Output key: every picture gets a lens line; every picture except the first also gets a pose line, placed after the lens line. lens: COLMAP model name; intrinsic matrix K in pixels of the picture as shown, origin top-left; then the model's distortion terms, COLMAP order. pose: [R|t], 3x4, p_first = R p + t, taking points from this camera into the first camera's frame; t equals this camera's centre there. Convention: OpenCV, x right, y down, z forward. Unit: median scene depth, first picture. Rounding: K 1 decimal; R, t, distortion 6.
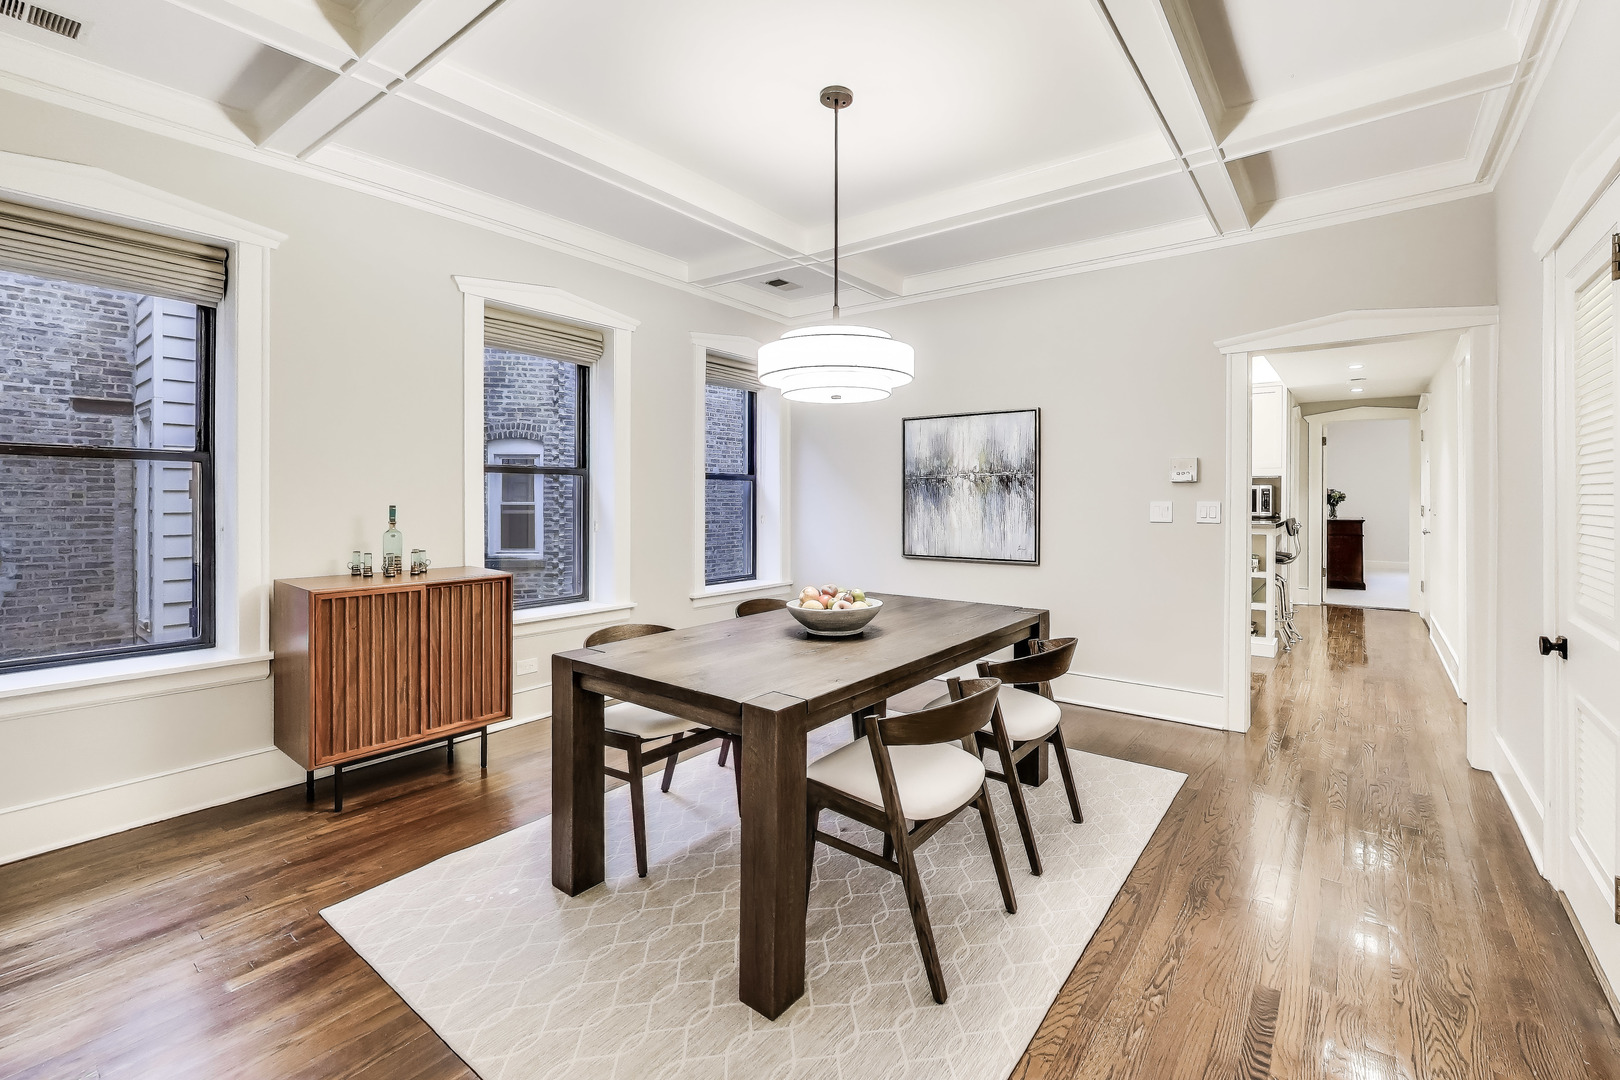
lens RADIAL K [[706.3, 0, 822.4], [0, 706.3, 493.2], [0, 0, 1]] dist [0.000124, 0.000176]
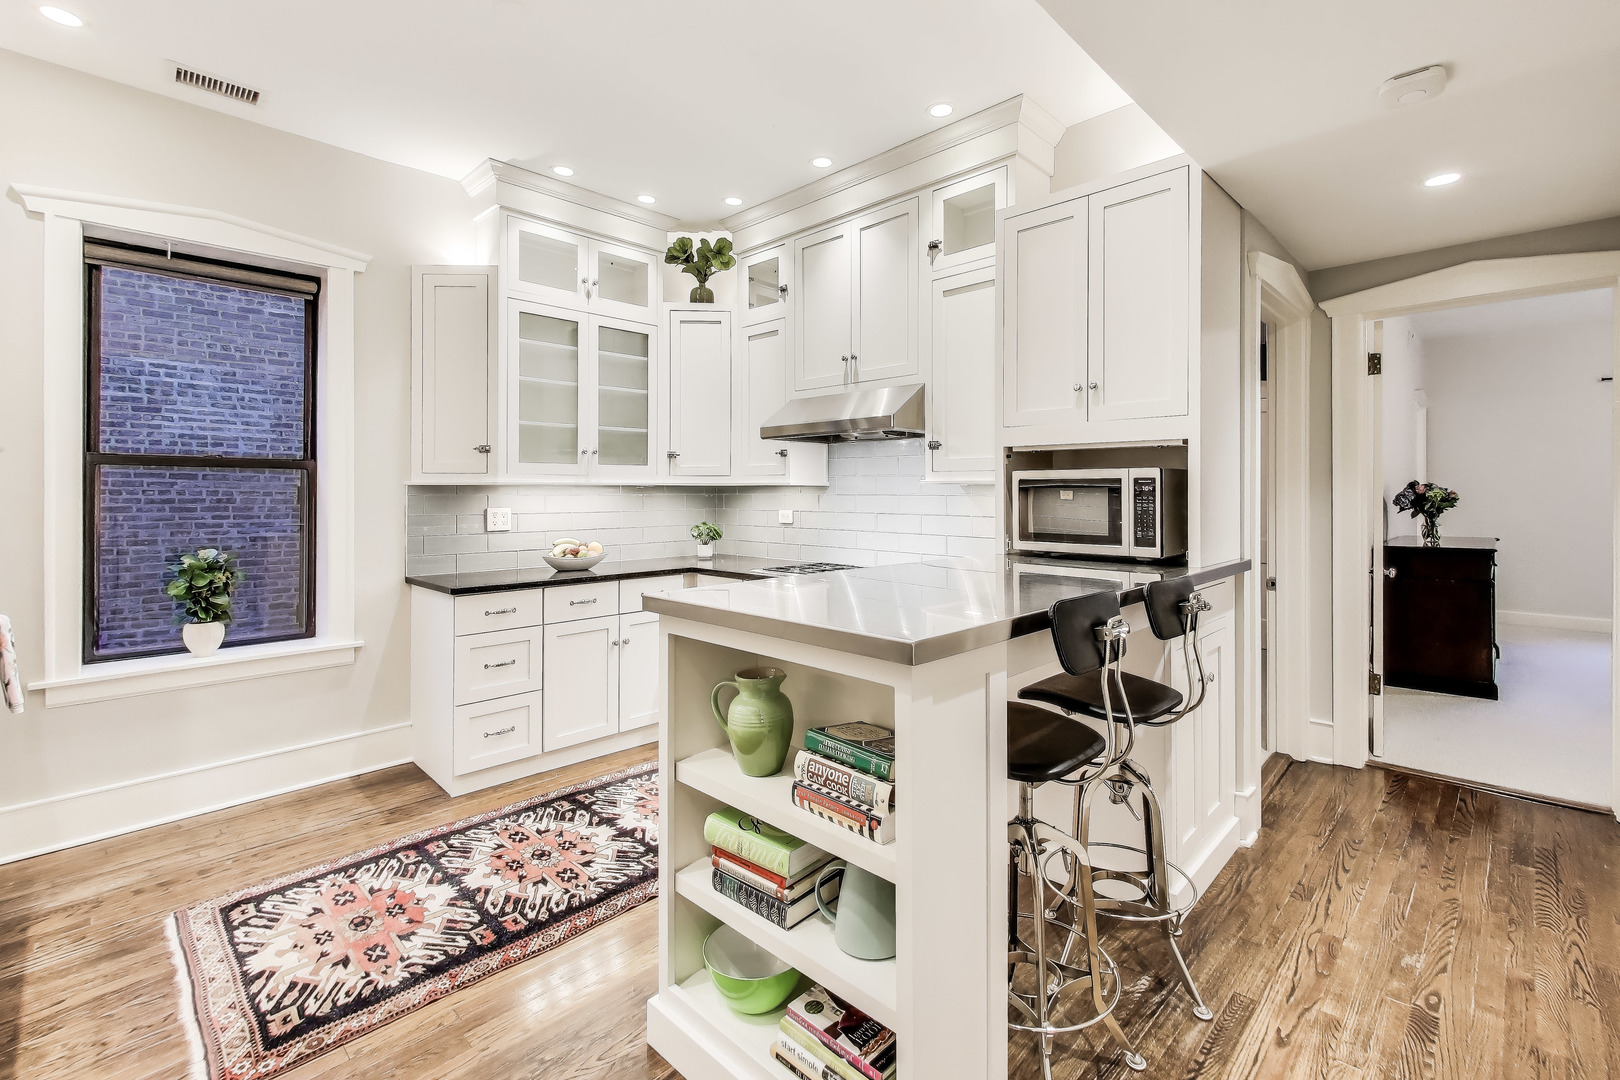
lens RADIAL K [[714.4, 0, 785.9], [0, 714.4, 487.2], [0, 0, 1]] dist [-0.001947, -0.000246]
pose [[0.989126, -0.002086, -0.147058, 0.380555], [0.000837, 0.999963, -0.008560, 0.000993], [0.147070, 0.008344, 0.989091, 0.476304]]
